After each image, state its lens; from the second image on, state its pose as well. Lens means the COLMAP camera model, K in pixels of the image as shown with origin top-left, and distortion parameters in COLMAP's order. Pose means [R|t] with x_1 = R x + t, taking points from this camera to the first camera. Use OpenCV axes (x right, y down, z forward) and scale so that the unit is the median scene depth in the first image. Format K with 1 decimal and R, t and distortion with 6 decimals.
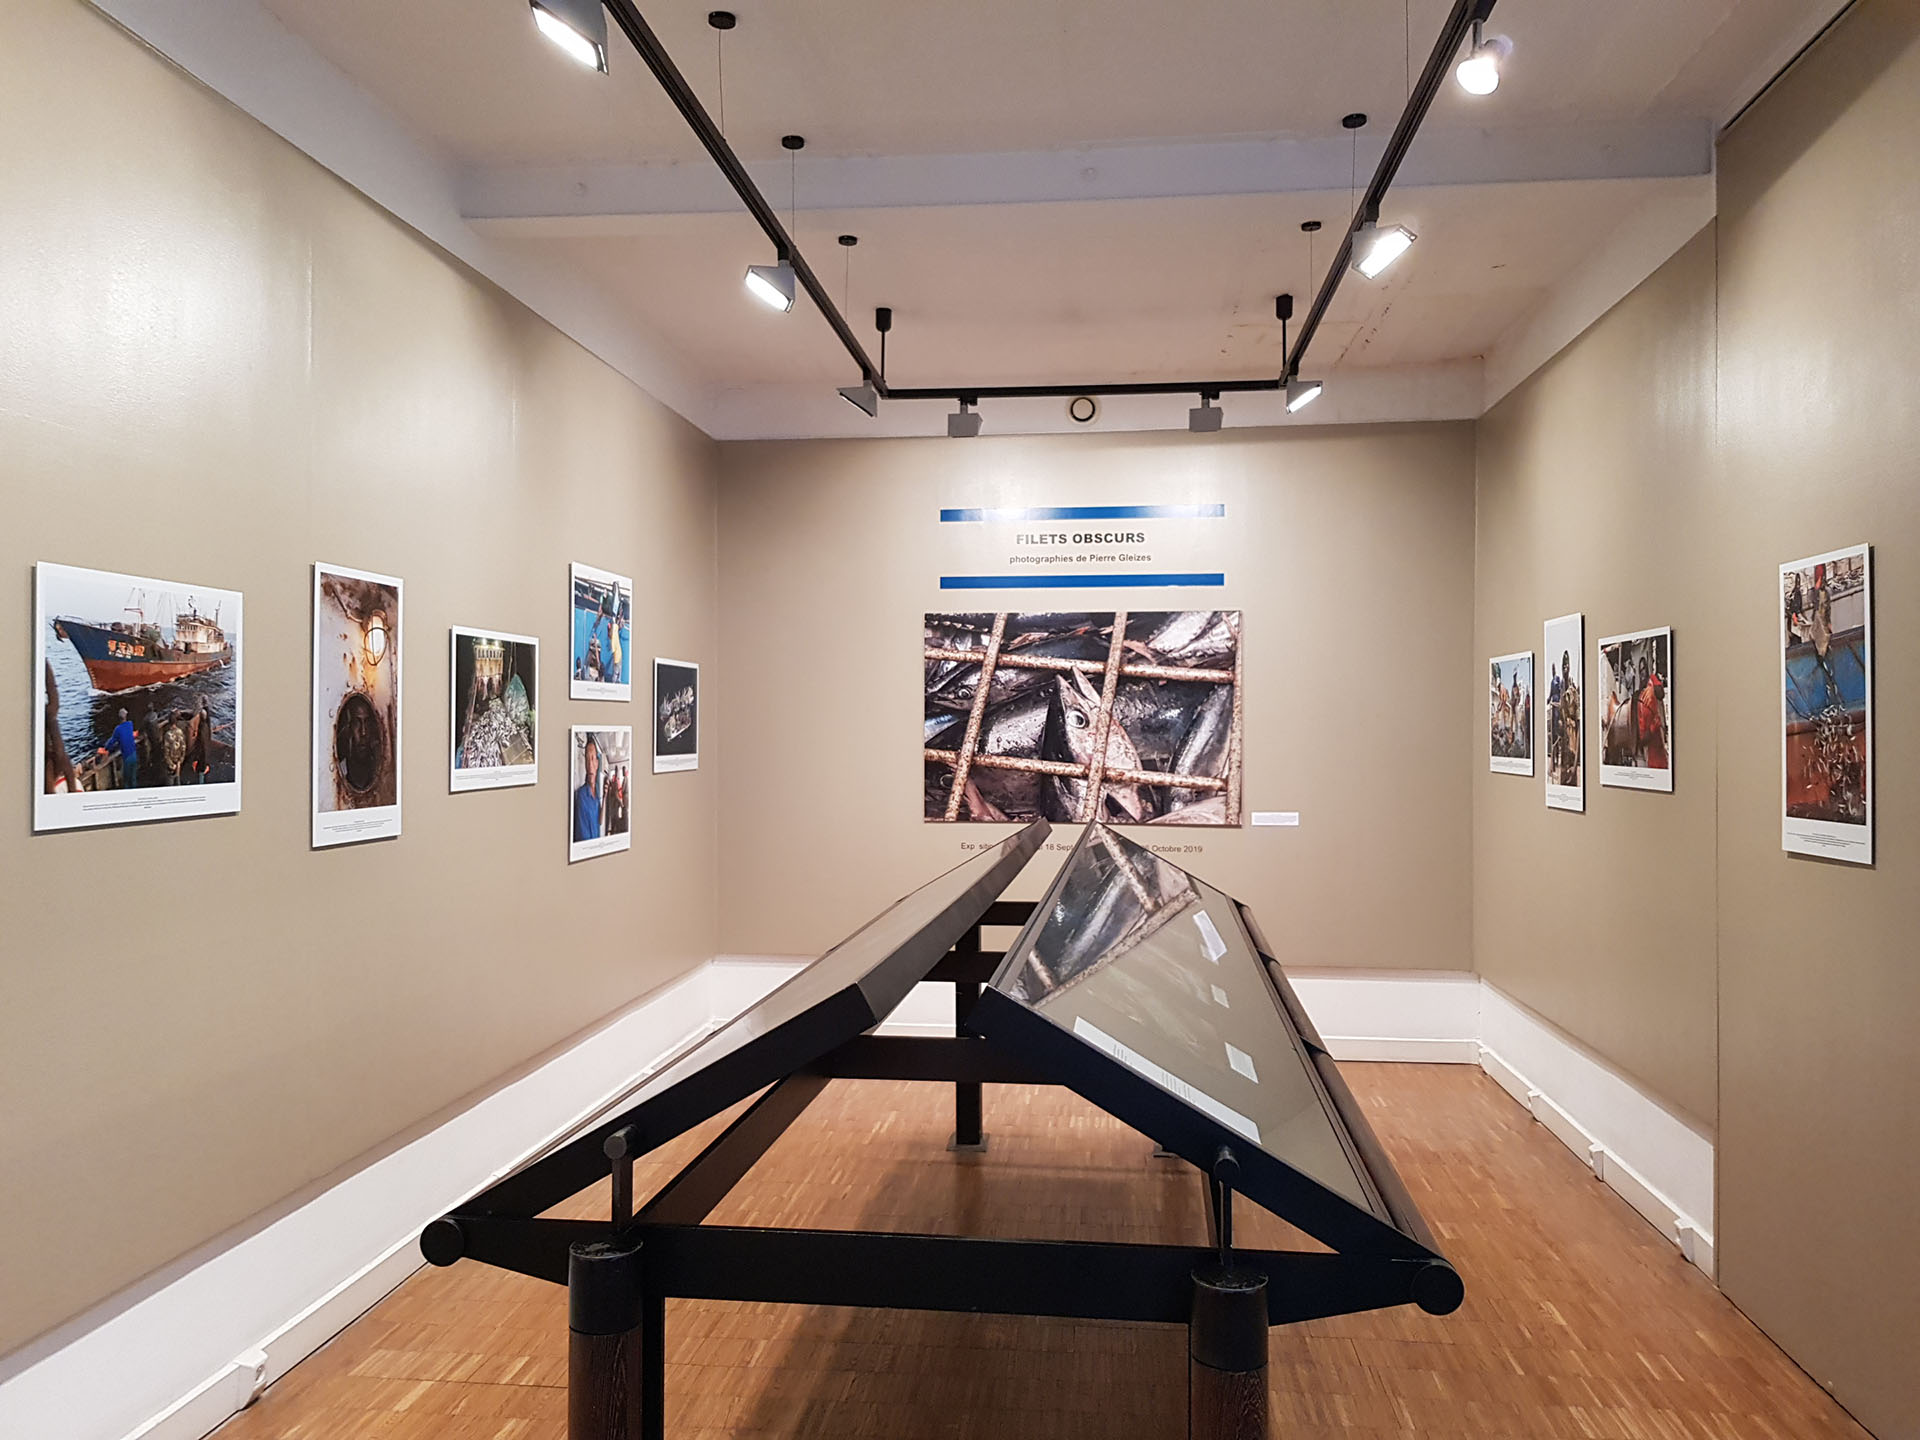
lens RADIAL K [[1512.7, 0, 919.1], [0, 1512.7, 721.9], [0, 0, 1]] dist [0.087413, -0.137246]
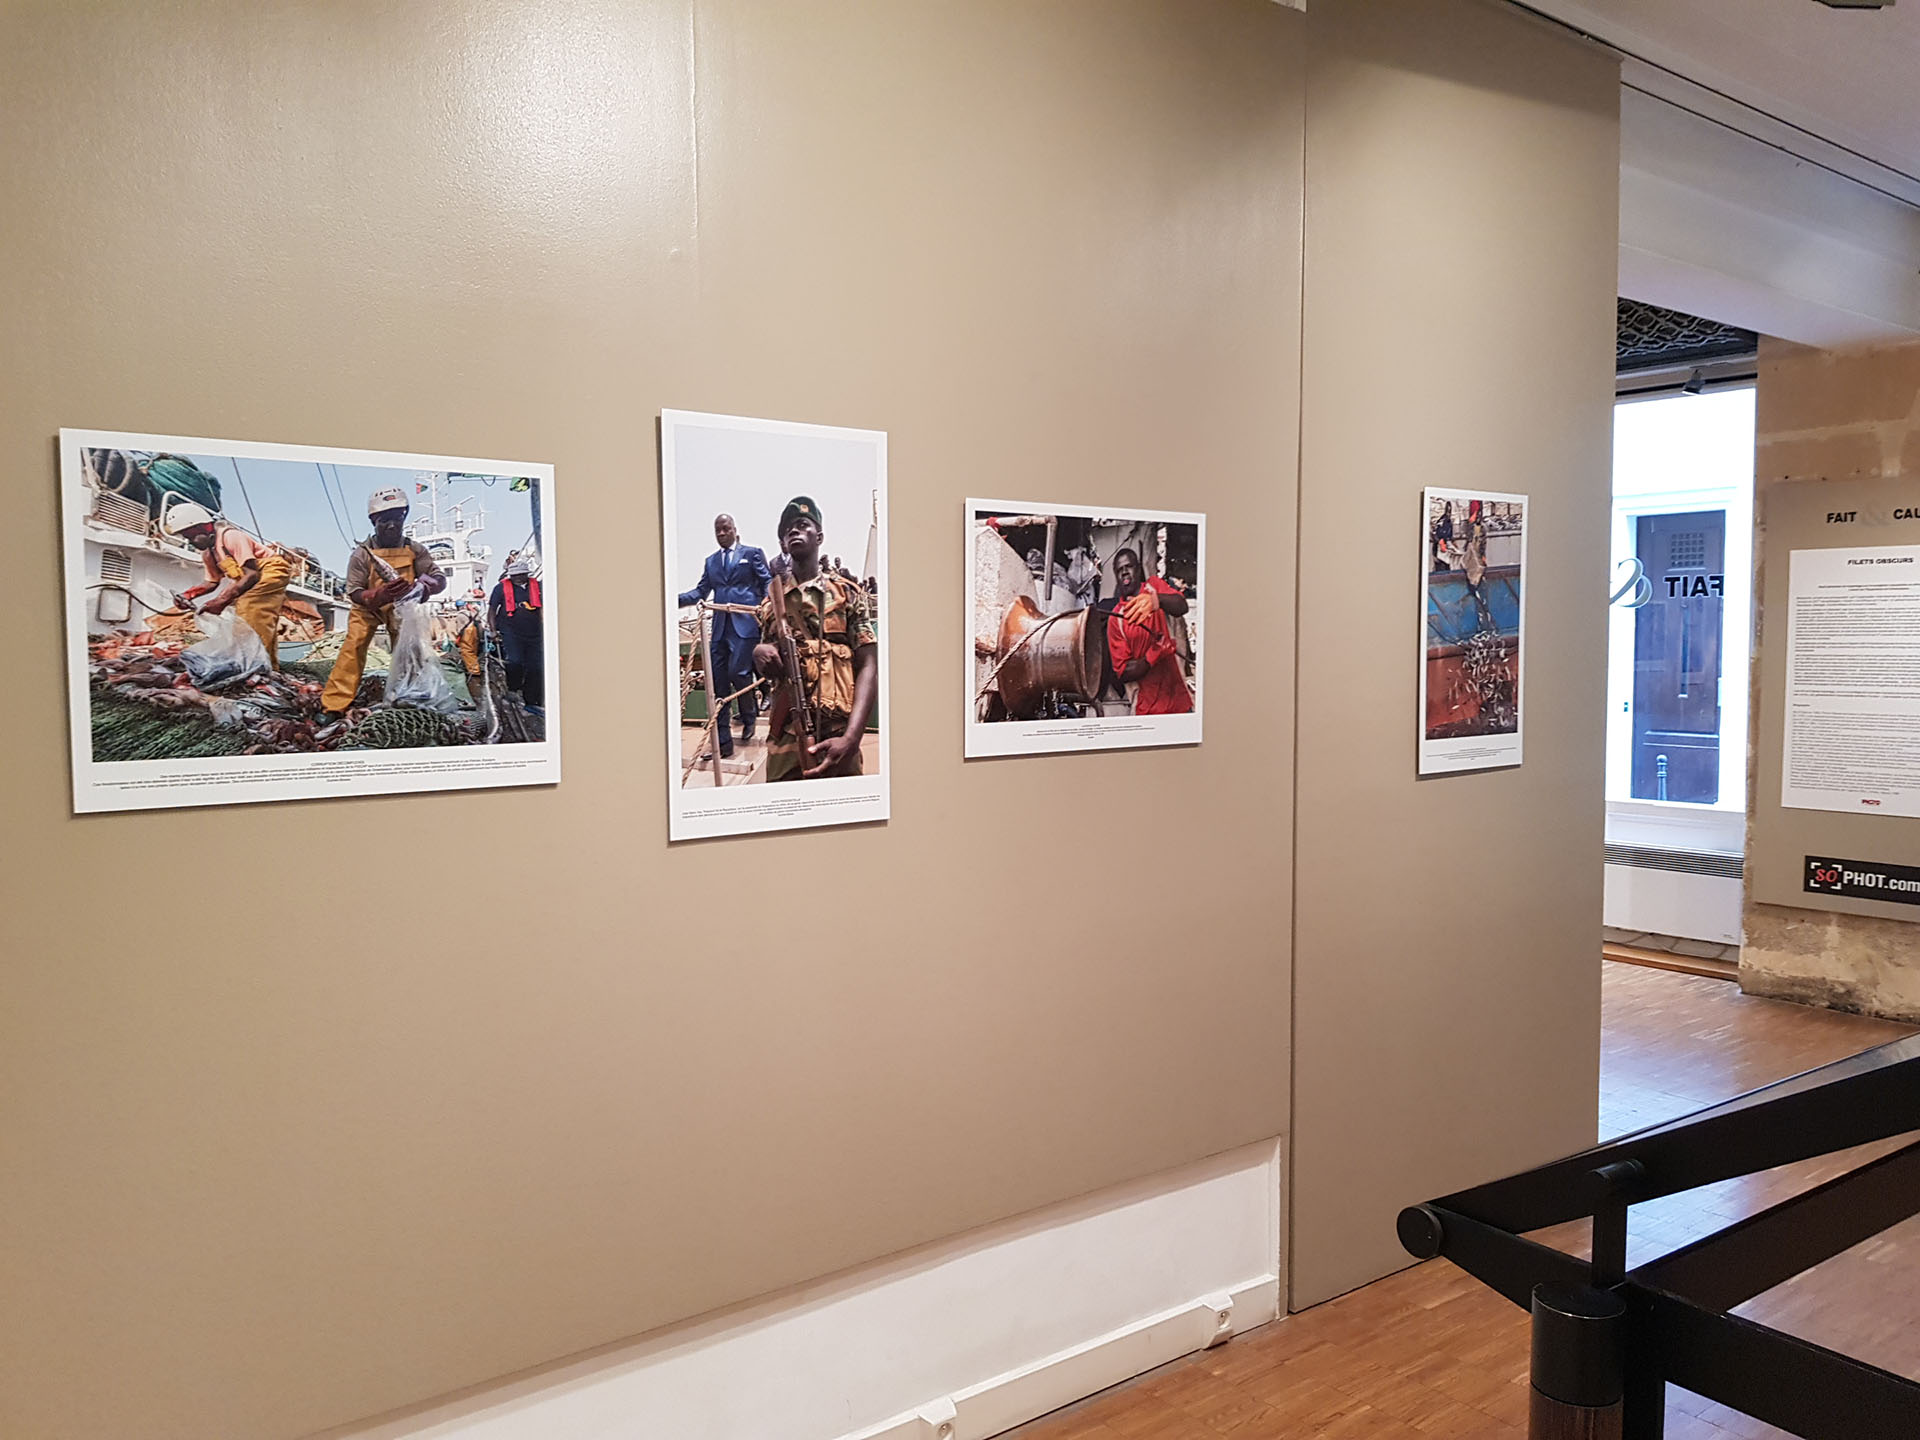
lens RADIAL K [[1512.7, 0, 981.2], [0, 1512.7, 744.2], [0, 0, 1]] dist [0.087413, -0.137246]
pose [[-0.715702, -0.041262, 0.697185, 0.063310], [0.002516, 0.998094, 0.061653, 0.001513], [-0.698401, 0.045879, -0.714235, 1.610869]]
